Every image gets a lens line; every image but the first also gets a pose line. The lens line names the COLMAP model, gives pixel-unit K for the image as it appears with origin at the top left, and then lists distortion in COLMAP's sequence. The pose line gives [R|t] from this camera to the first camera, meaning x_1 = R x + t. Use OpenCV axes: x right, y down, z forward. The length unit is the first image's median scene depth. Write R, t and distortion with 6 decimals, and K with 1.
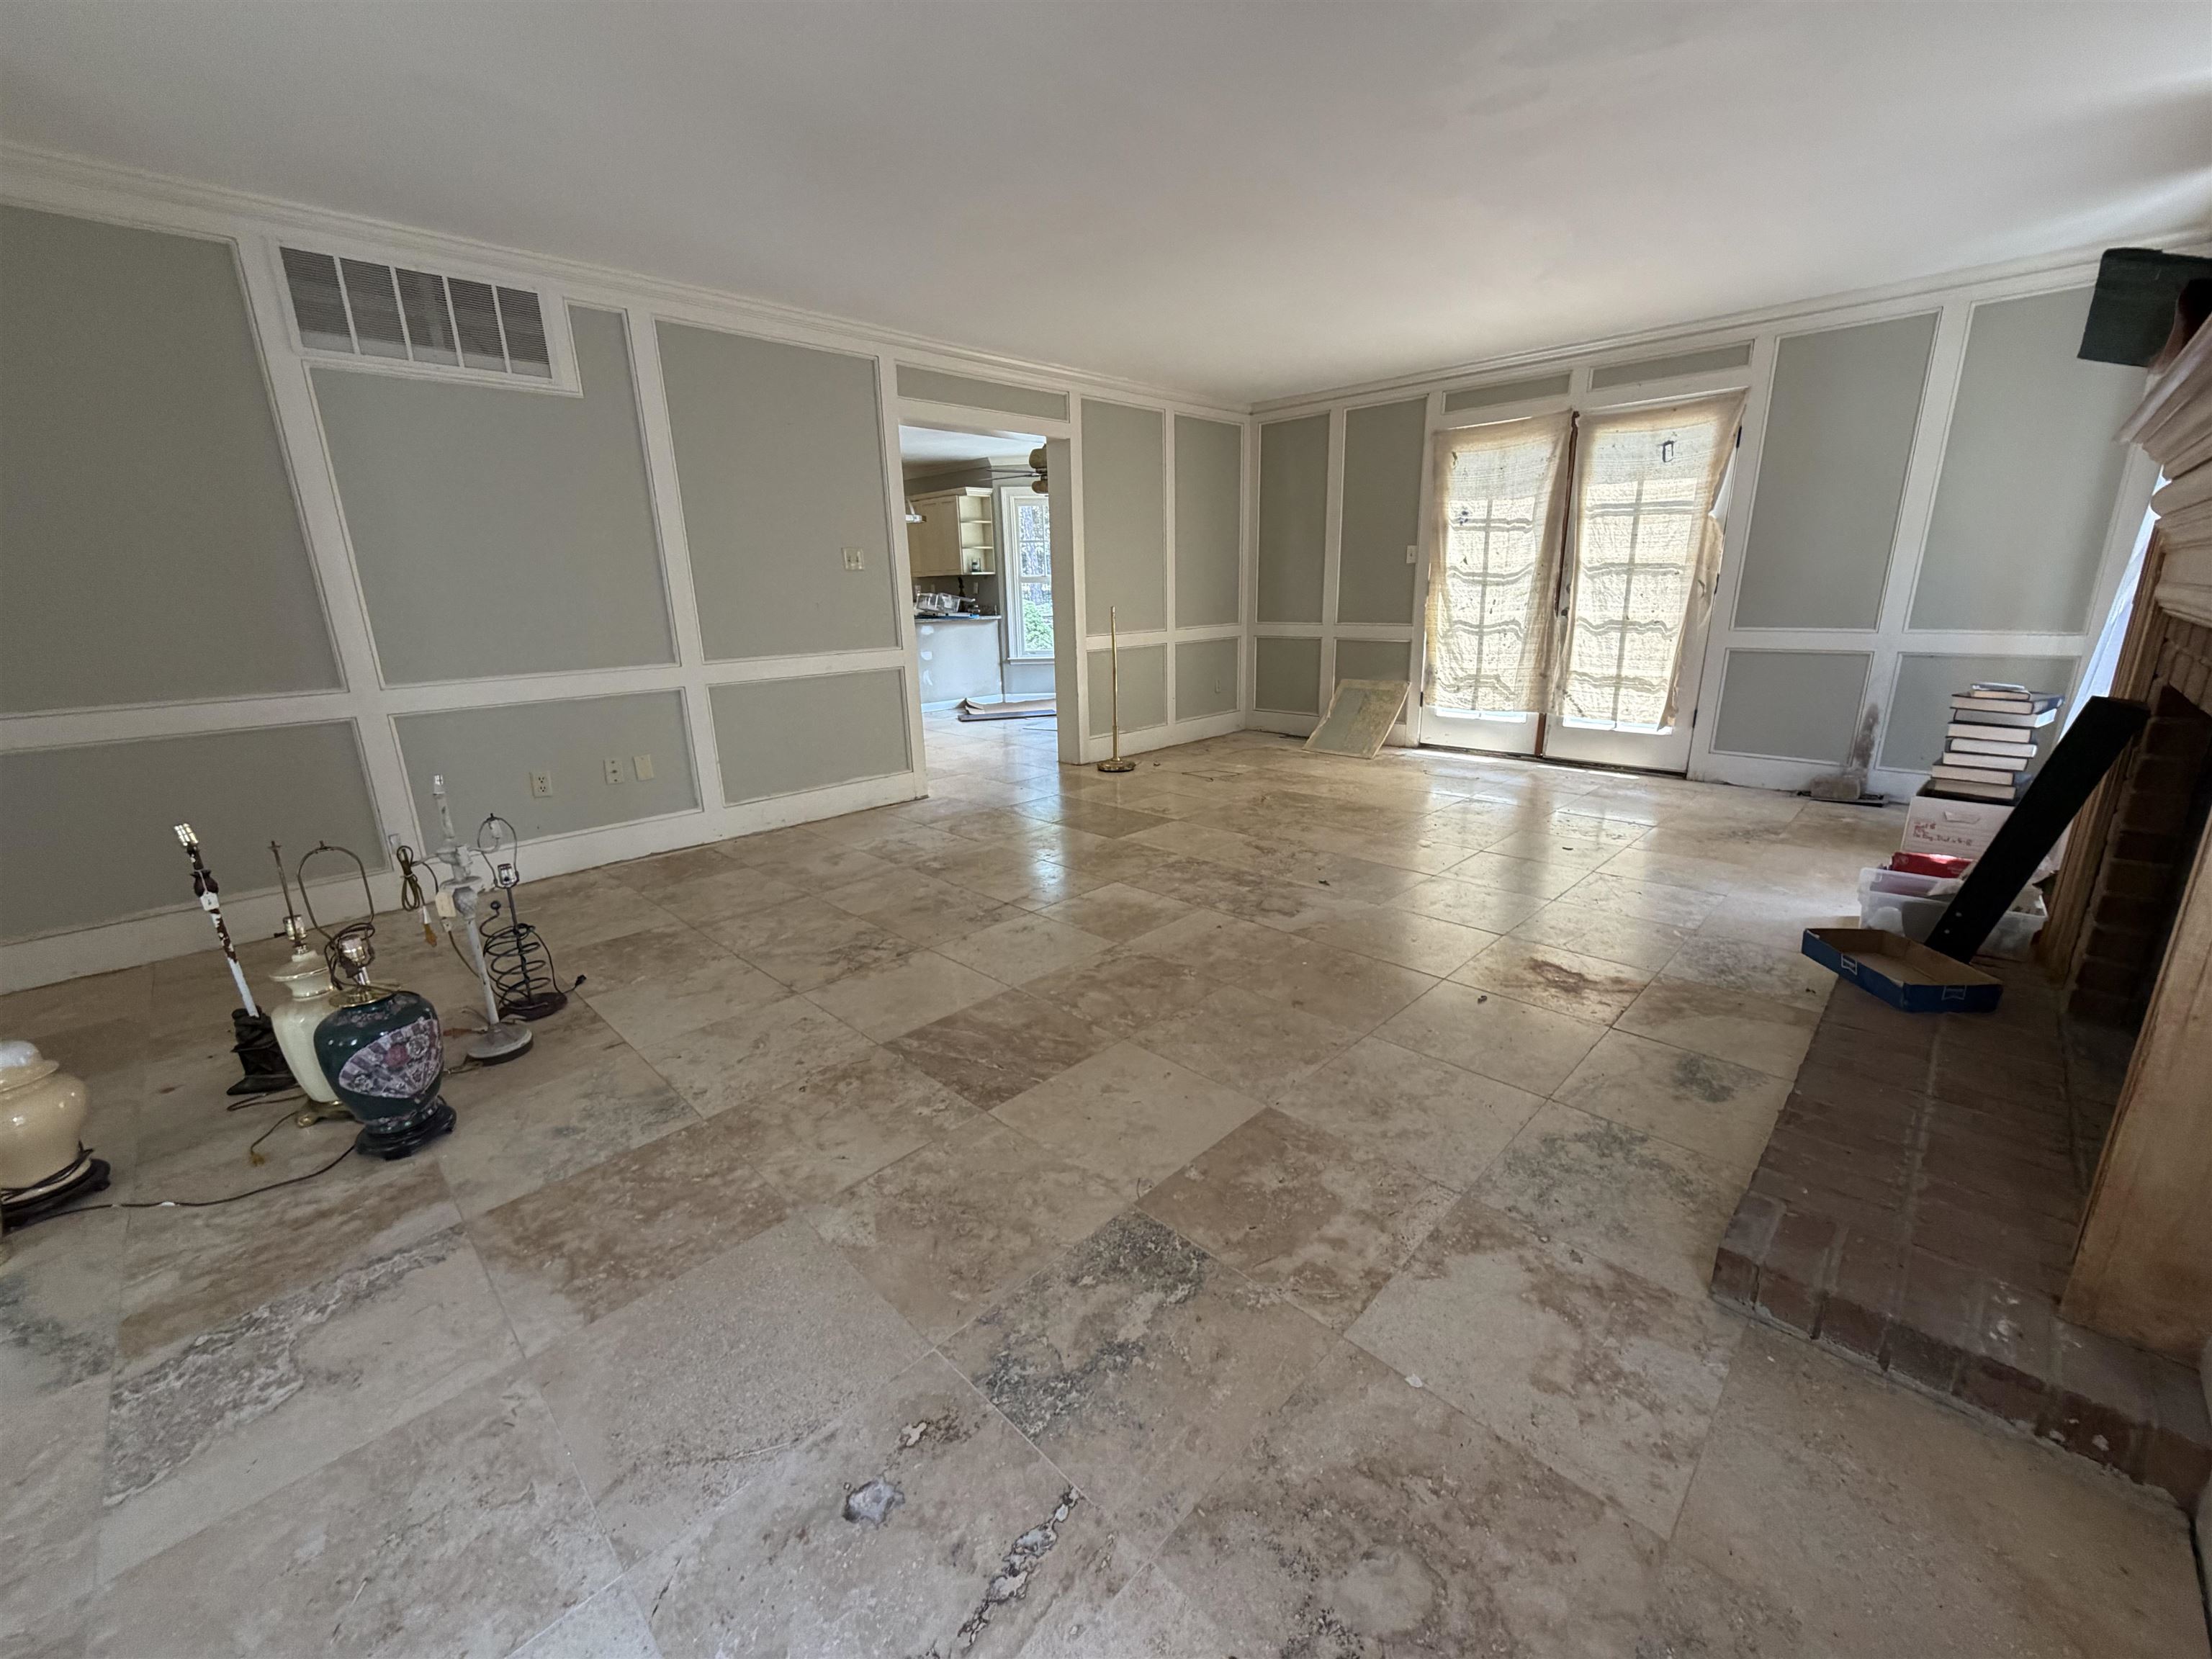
lens RADIAL K [[885.3, 0, 1111.0], [0, 885.3, 827.4], [0, 0, 1]] dist [-0.001772, 0.000001]
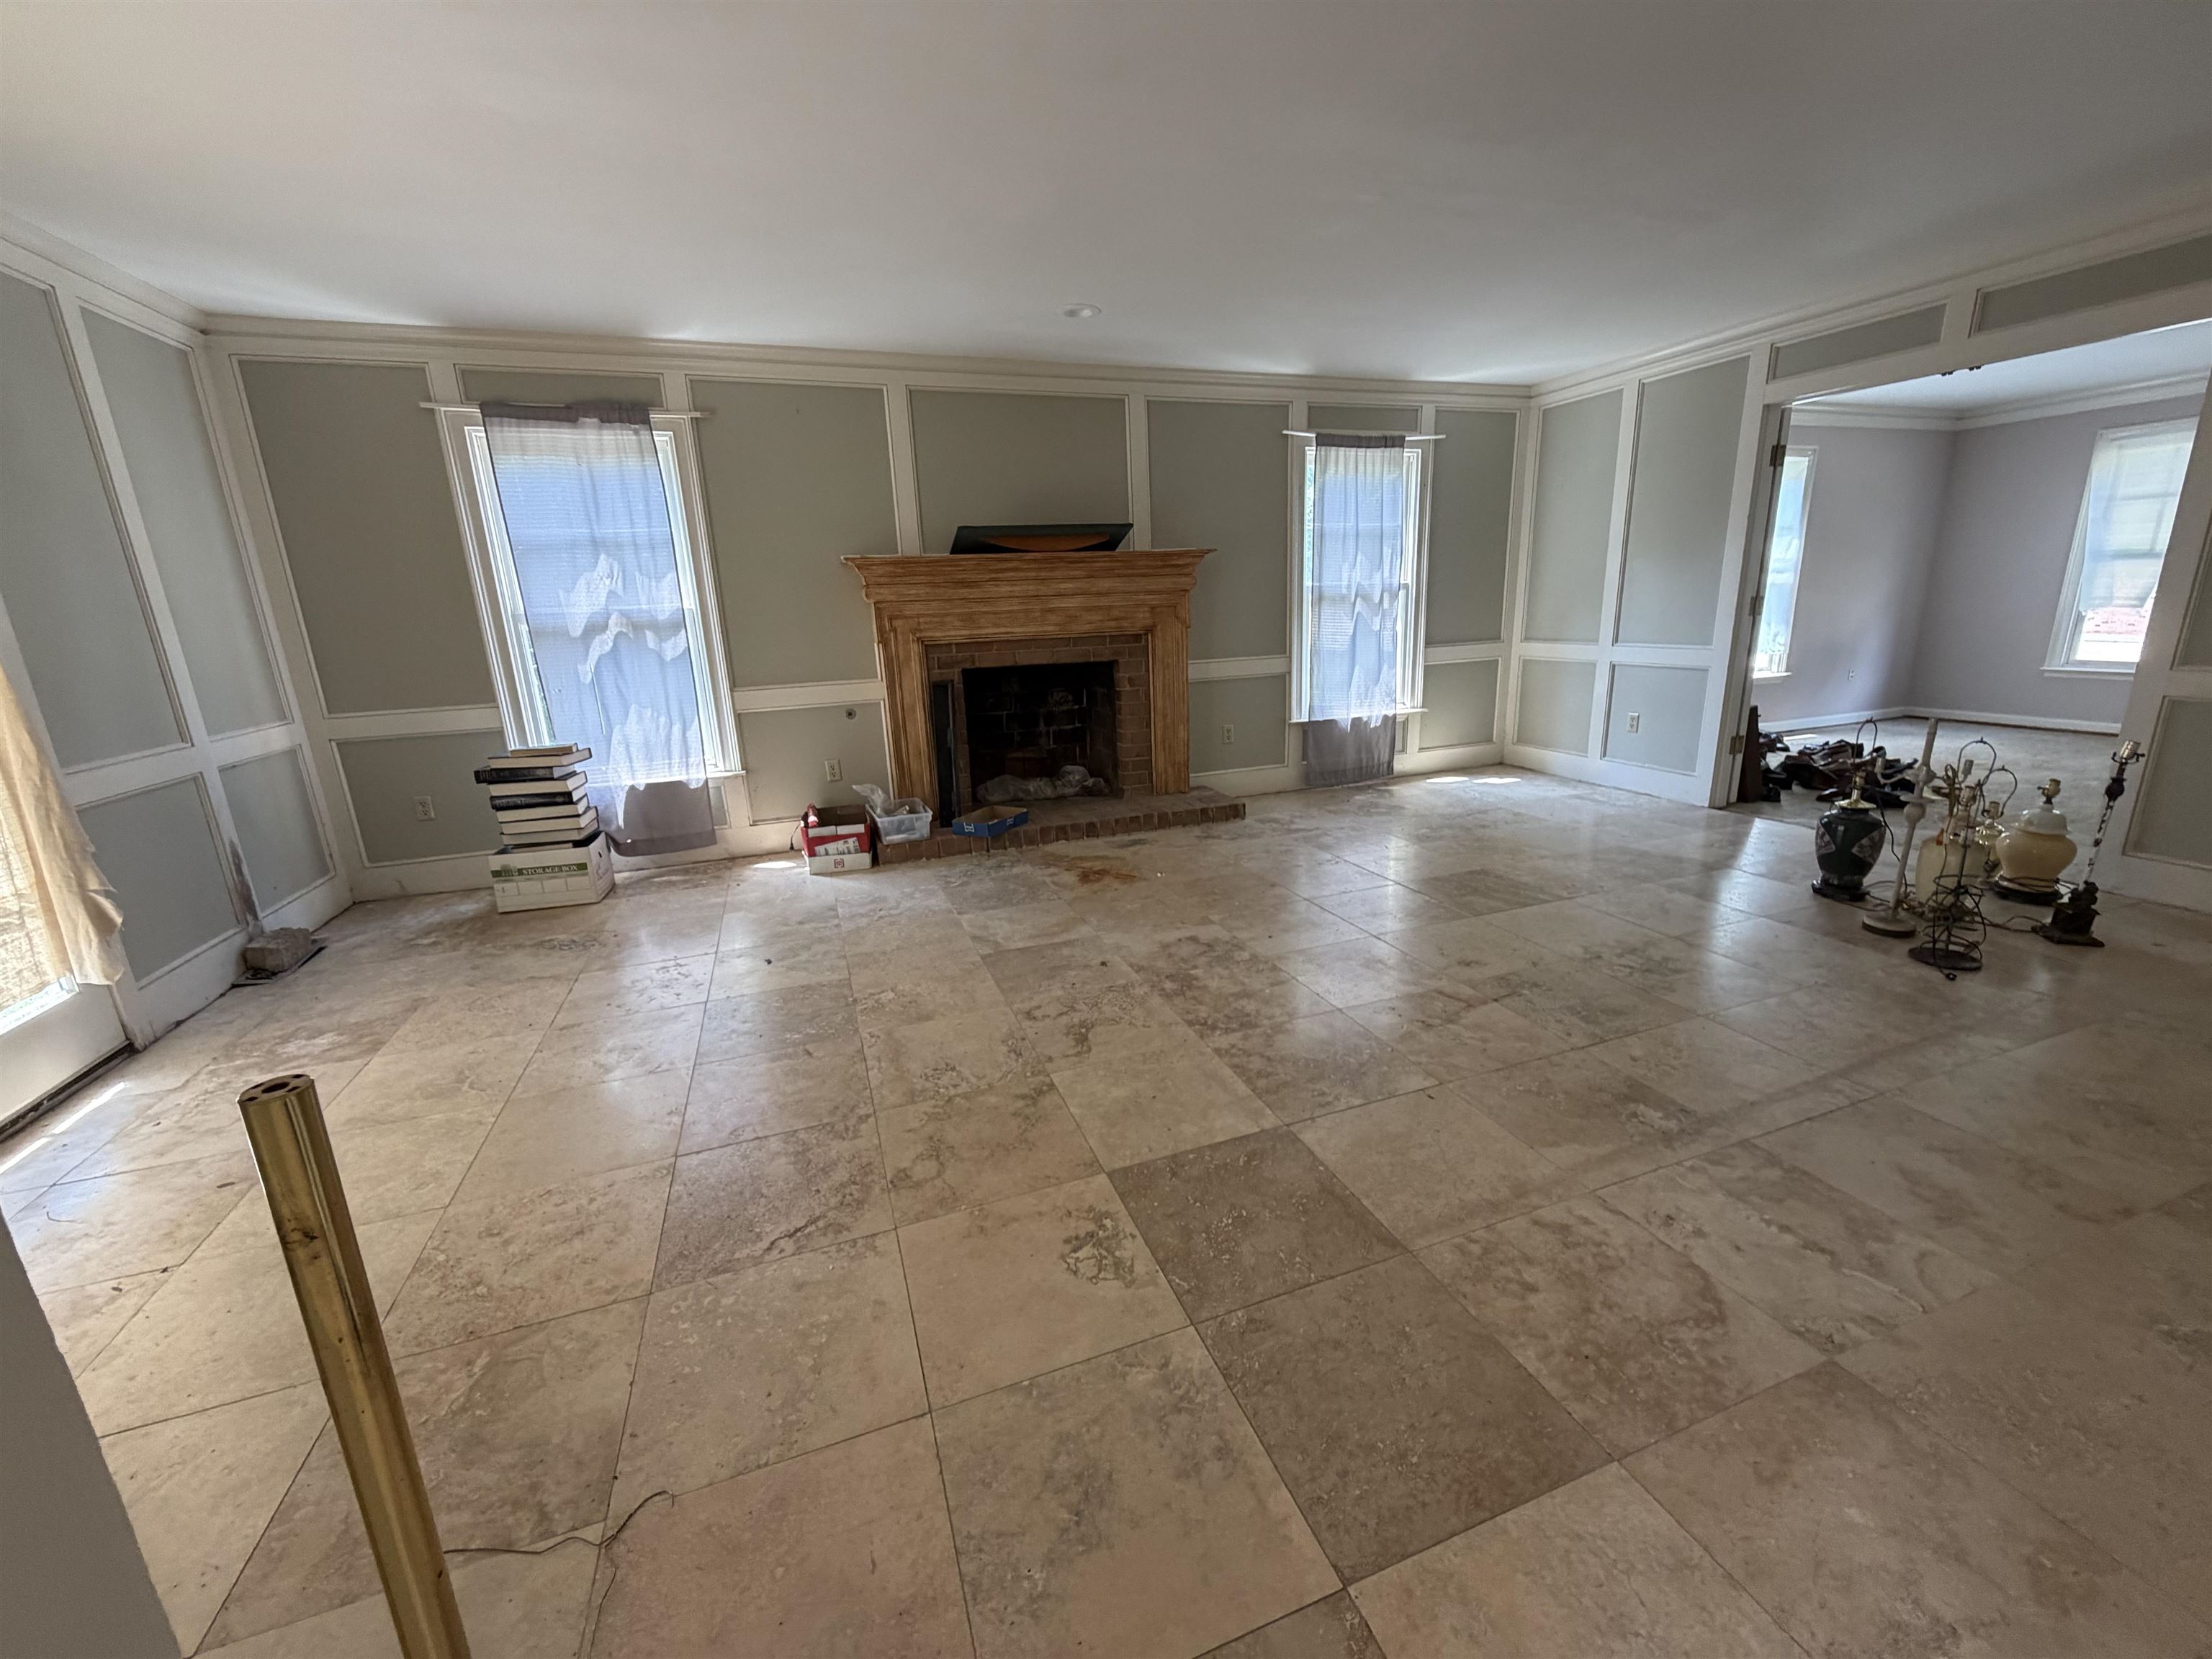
lens RADIAL K [[885.3, 0, 1115.0], [0, 885.3, 829.9], [0, 0, 1]] dist [-0.001772, 0.000001]
pose [[-0.902596, -0.052691, 0.427251, -0.130643], [0.168183, 0.870445, 0.462645, -0.436651], [-0.396276, 0.489438, -0.776799, 1.543624]]
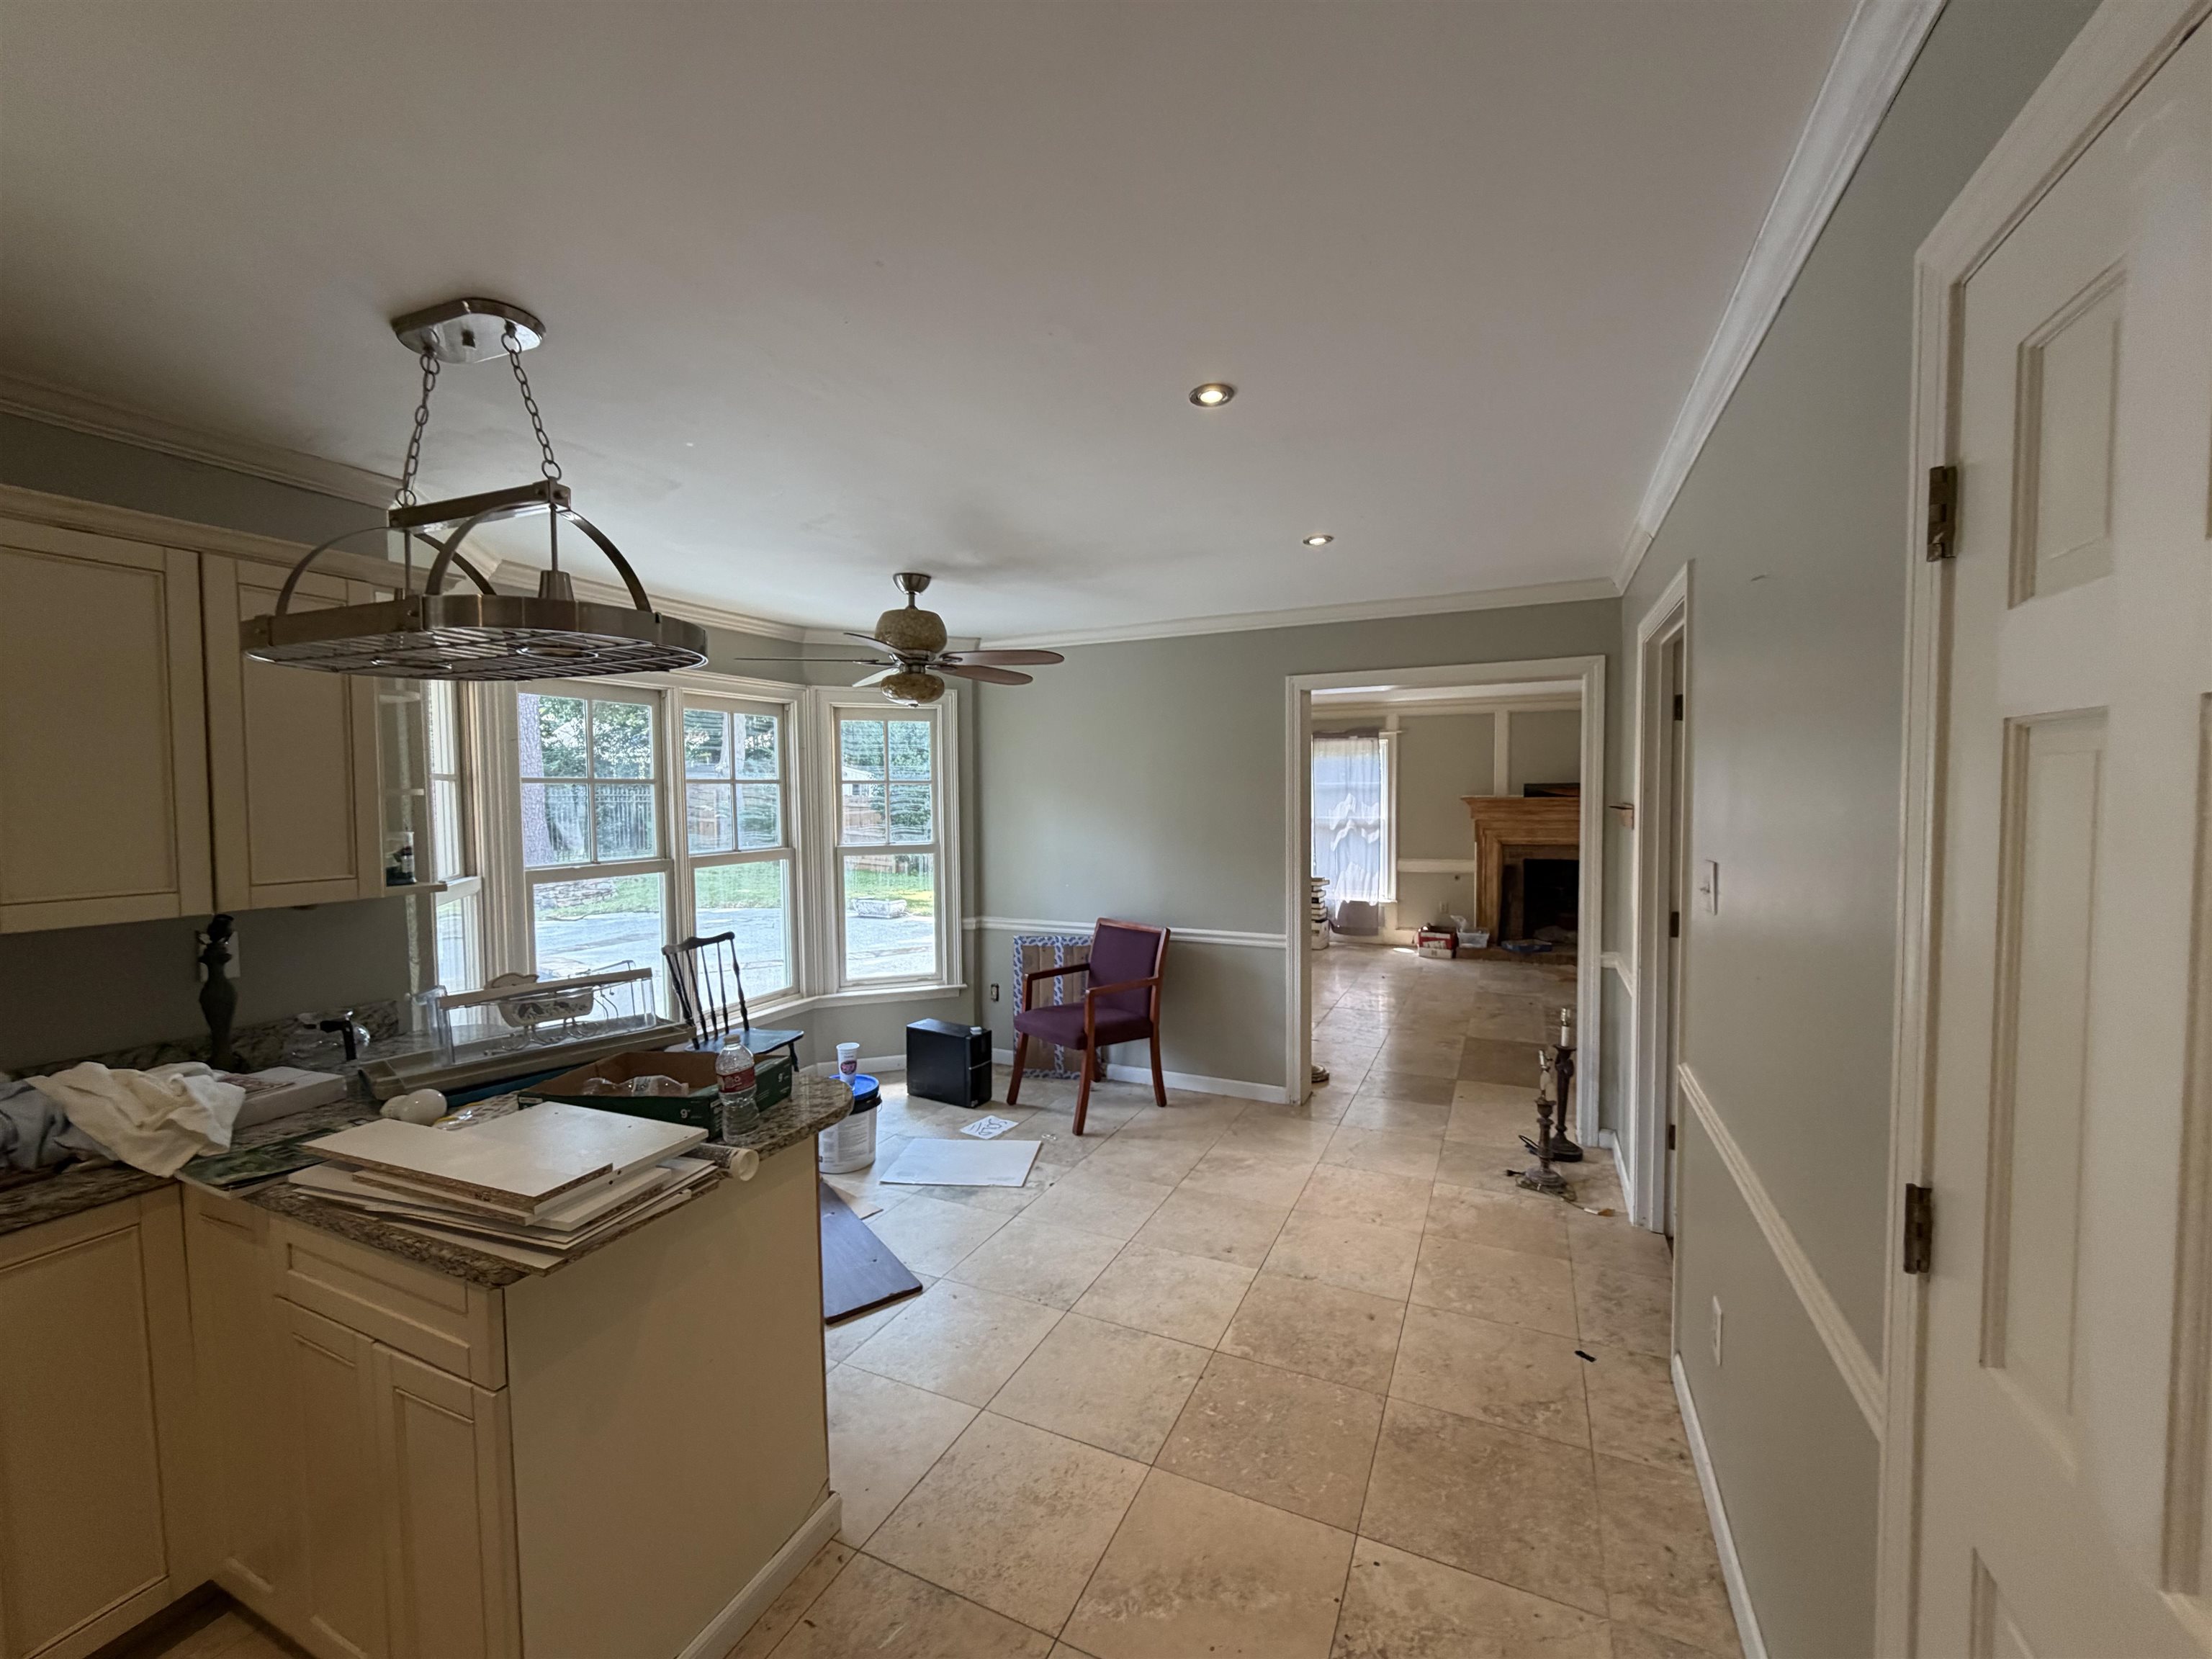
lens RADIAL K [[885.3, 0, 1114.2], [0, 885.3, 830.8], [0, 0, 1]] dist [-0.001772, 0.000001]
pose [[-0.347281, -0.018553, 0.937578, -1.134307], [0.264354, 0.957319, 0.116862, -0.694701], [-0.899729, 0.288437, -0.327554, 2.185852]]
